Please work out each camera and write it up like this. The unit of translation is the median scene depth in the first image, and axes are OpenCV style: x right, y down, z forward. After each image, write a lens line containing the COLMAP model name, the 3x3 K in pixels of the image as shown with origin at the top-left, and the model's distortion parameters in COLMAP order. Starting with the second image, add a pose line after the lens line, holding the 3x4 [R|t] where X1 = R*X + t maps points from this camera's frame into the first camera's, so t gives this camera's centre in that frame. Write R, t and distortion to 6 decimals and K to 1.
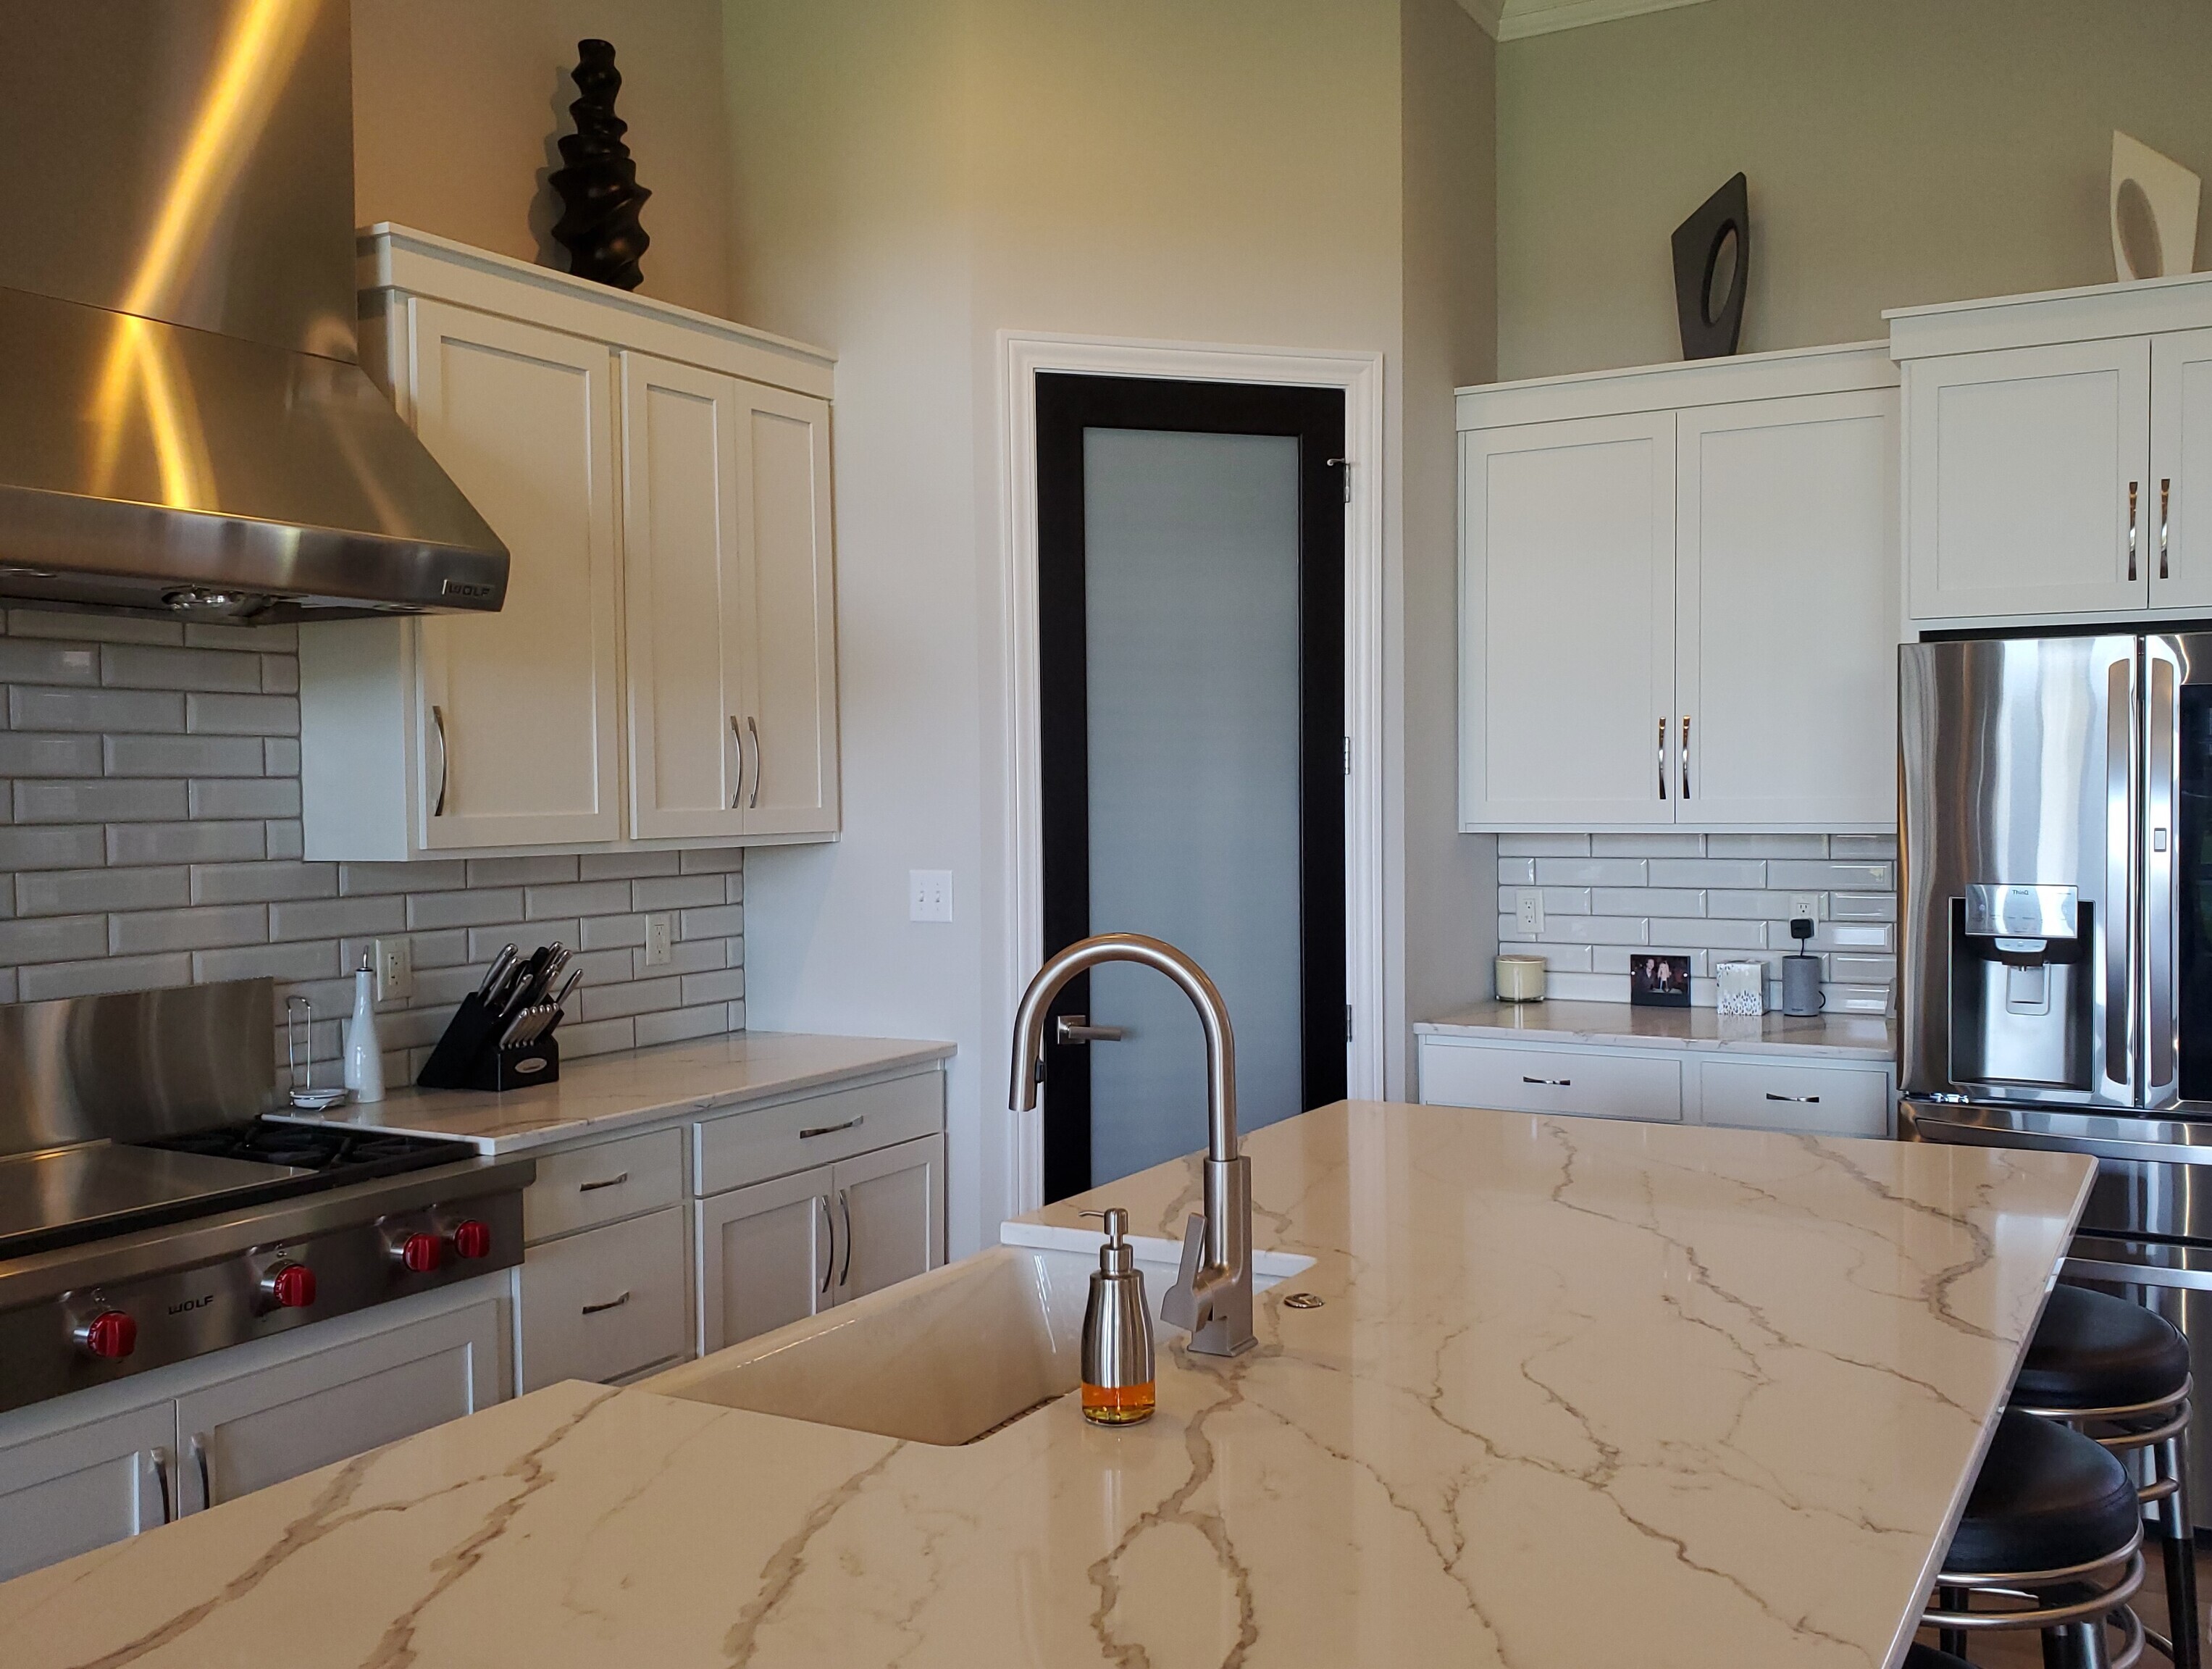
lens RADIAL K [[2103.4, 0, 1106.0], [0, 2103.4, 834.5], [0, 0, 1]] dist [0.121530, 0.000598]
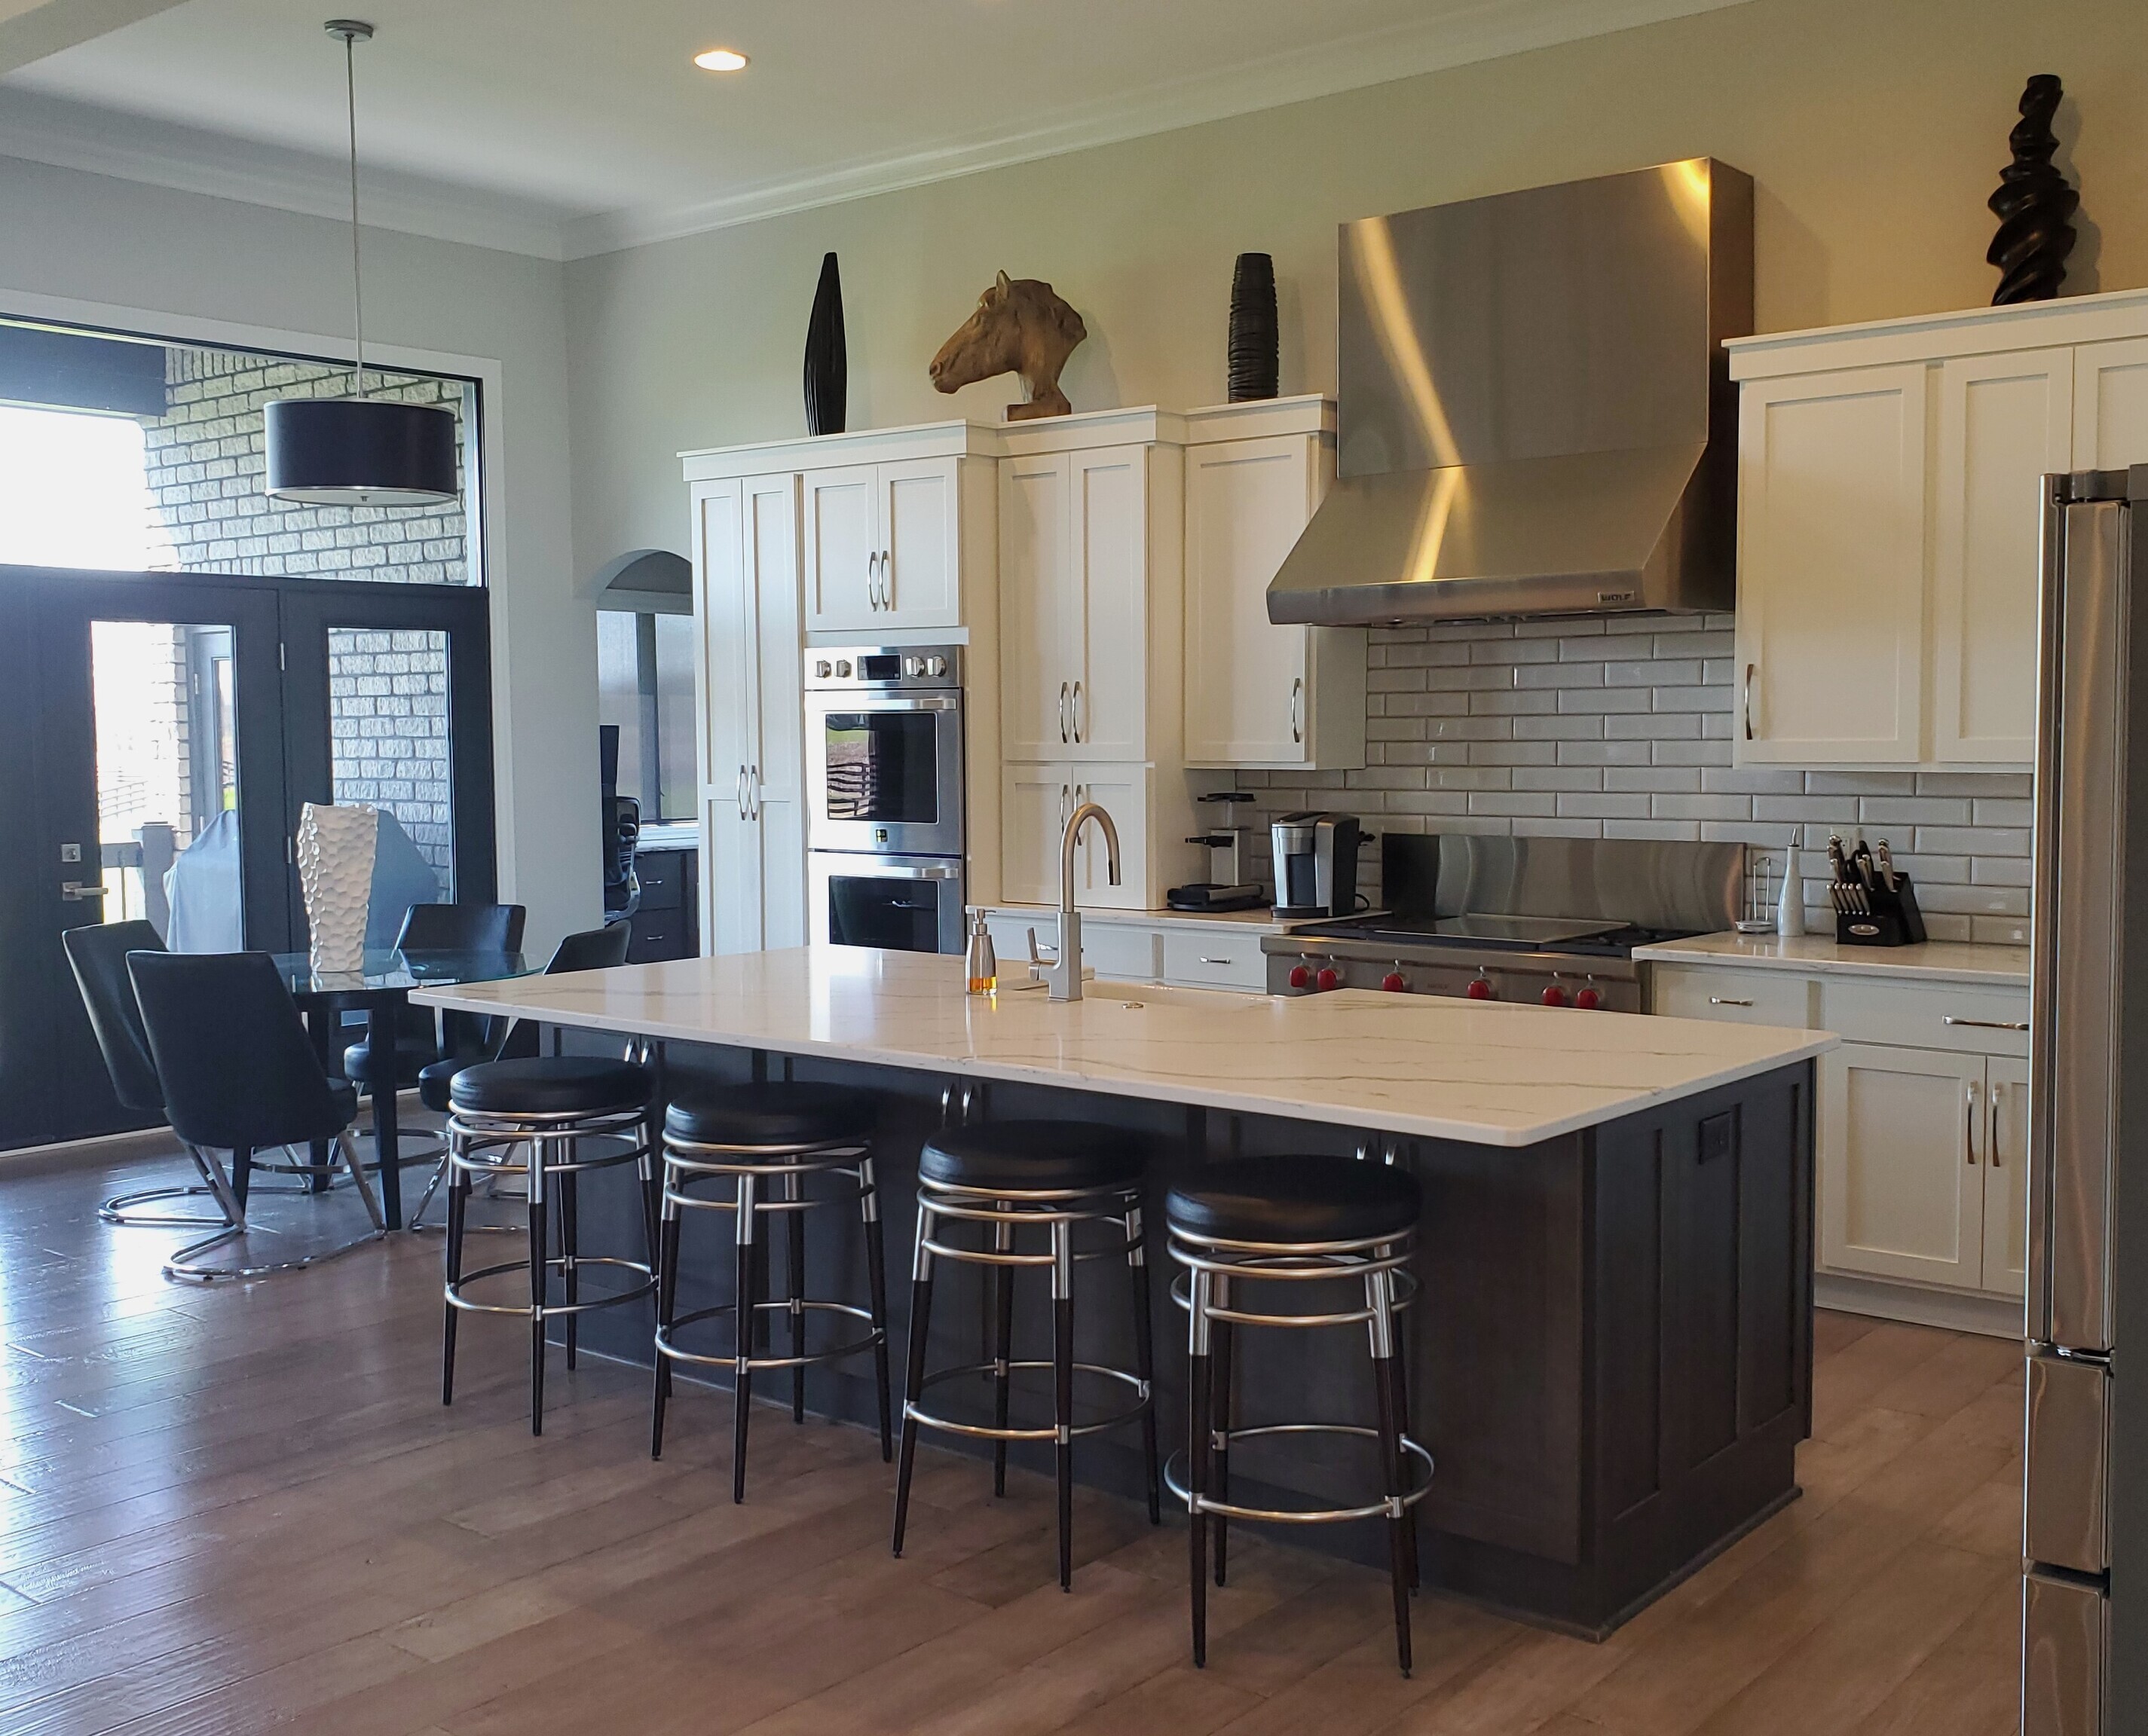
lens RADIAL K [[2229.9, 0, 1074.0], [0, 2229.9, 868.0], [0, 0, 1]] dist [0.090377, -0.262877]
pose [[-0.181974, 0.079492, -0.980085, 1.225067], [-0.013002, 0.996445, 0.083233, -0.041366], [0.983217, 0.027889, -0.180293, 0.787954]]
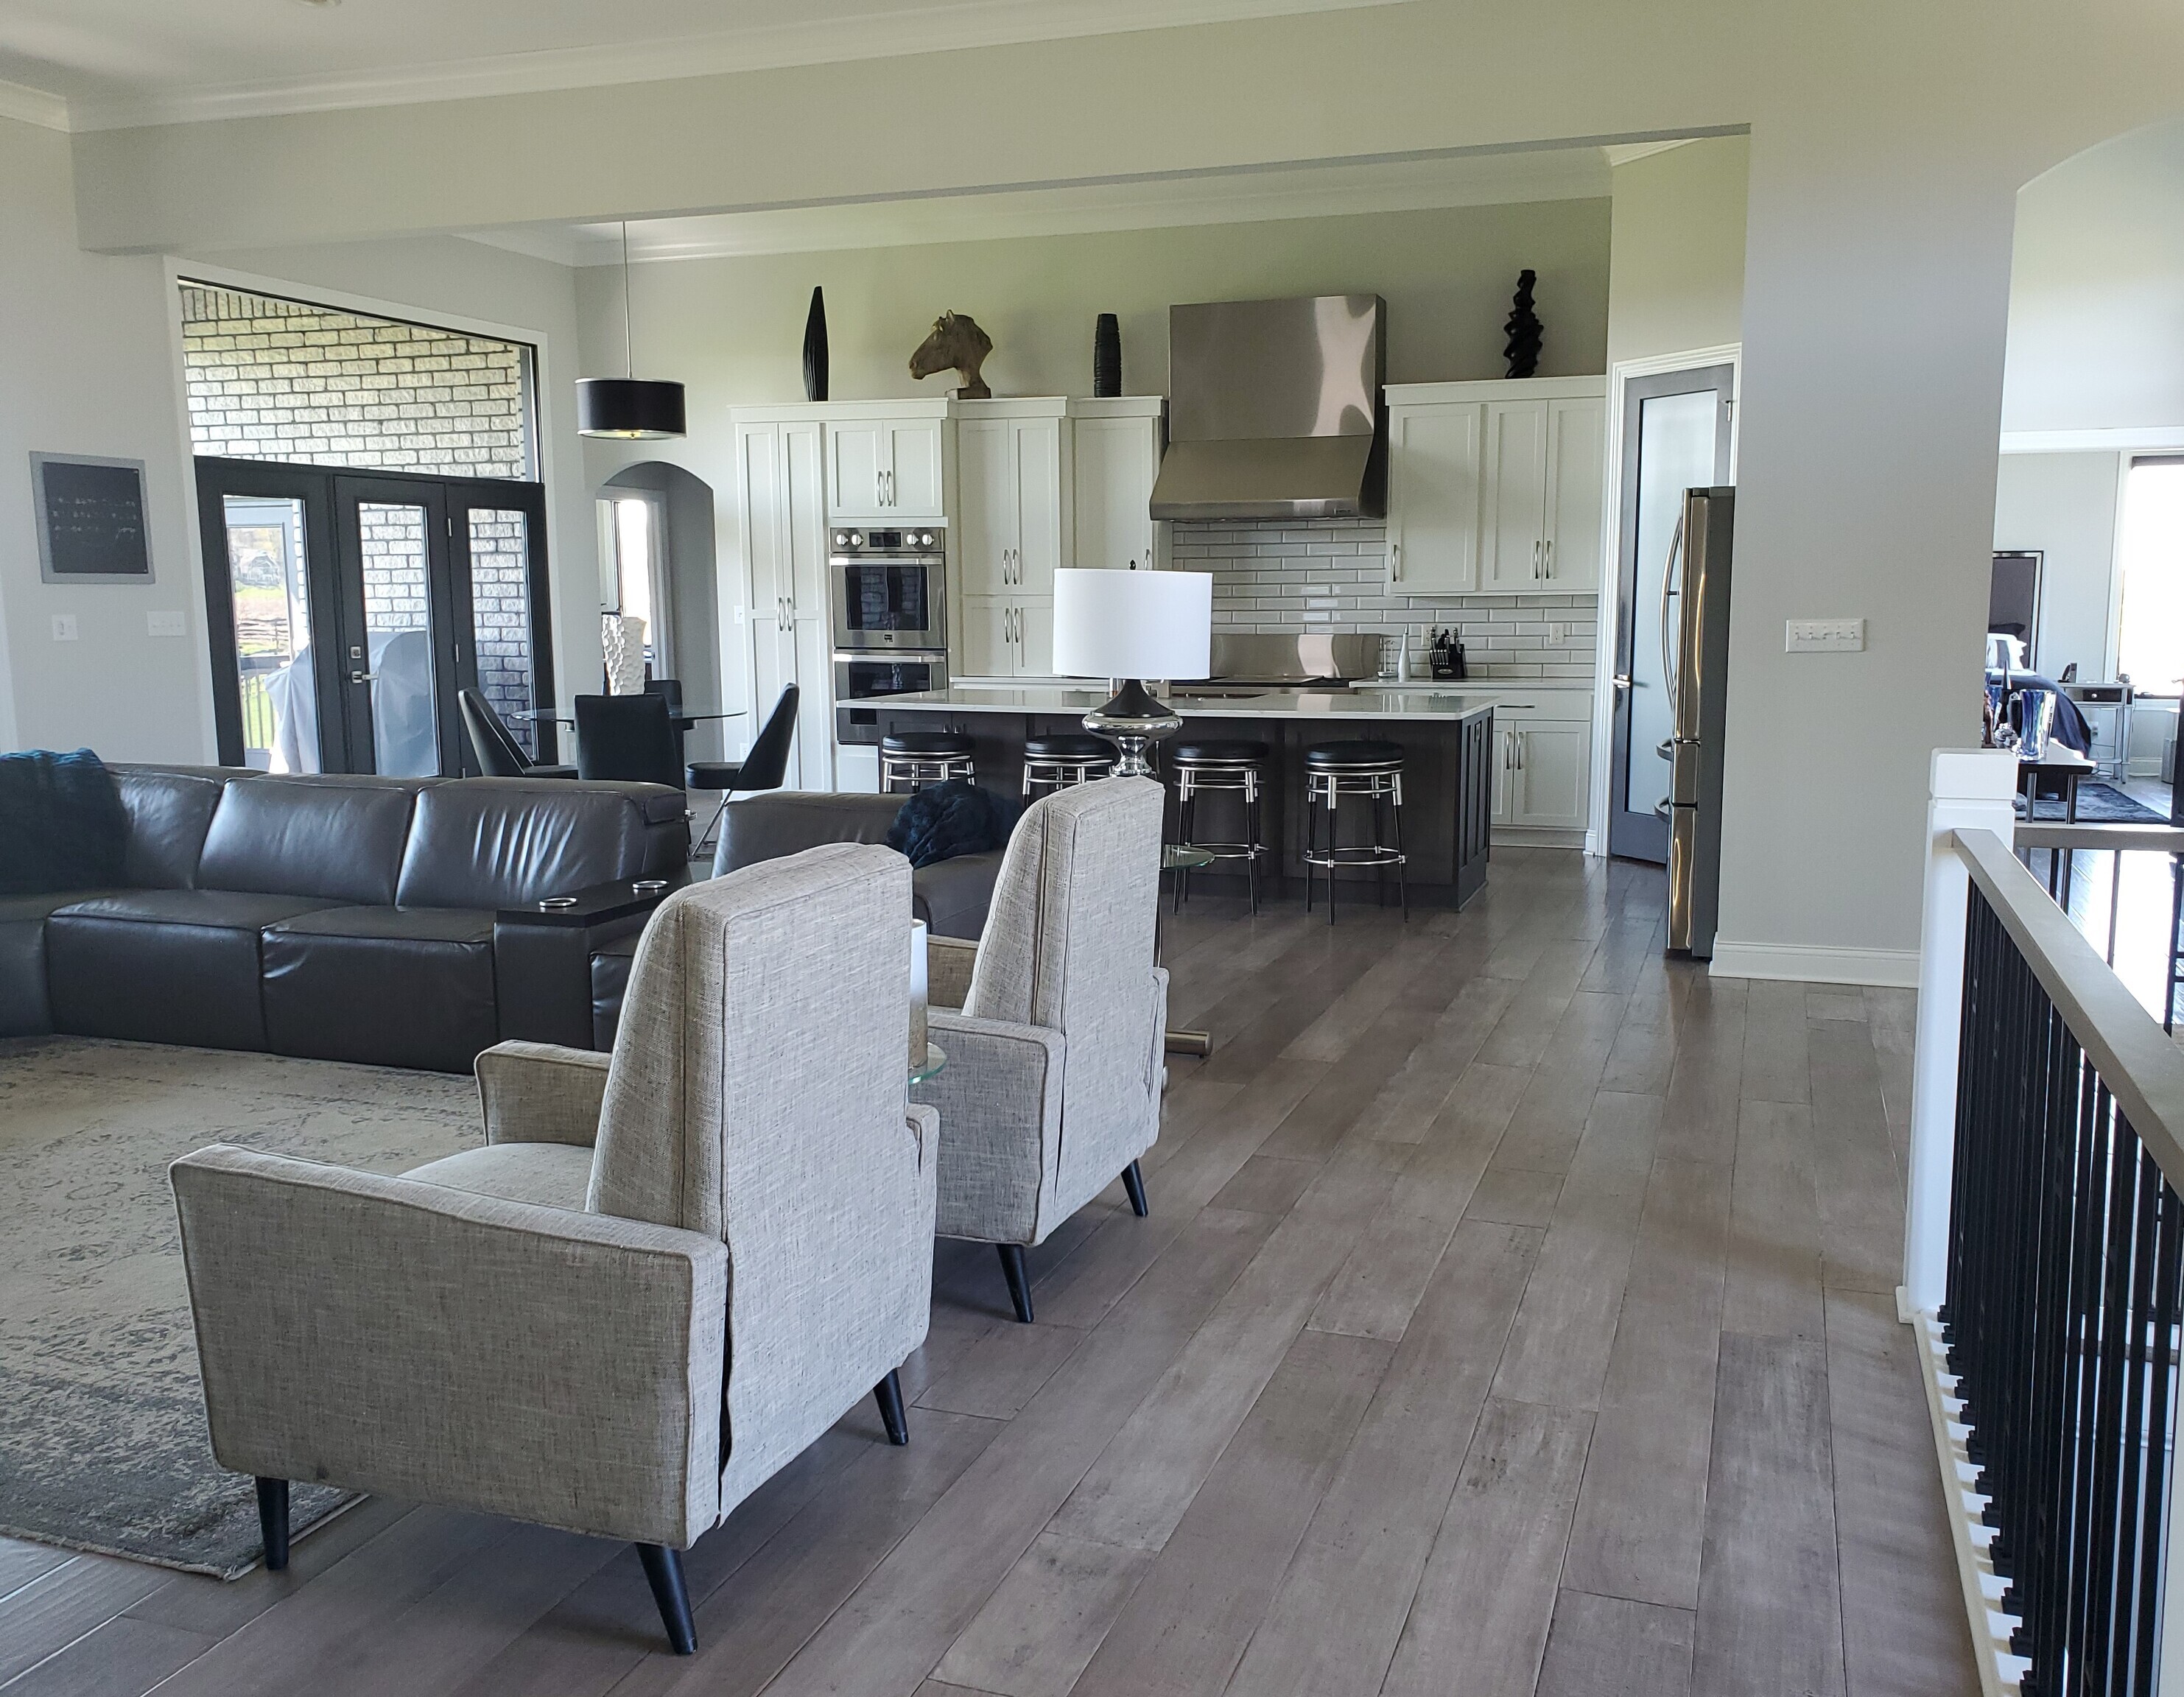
lens RADIAL K [[1910.6, 0, 1092.0], [0, 1910.6, 848.5], [0, 0, 1]] dist [0.018583, -0.002674]
pose [[0.150740, 0.144250, -0.977993, 2.254602], [-0.024462, 0.989538, 0.142183, -0.008726], [0.988271, 0.002491, 0.152691, 0.138150]]
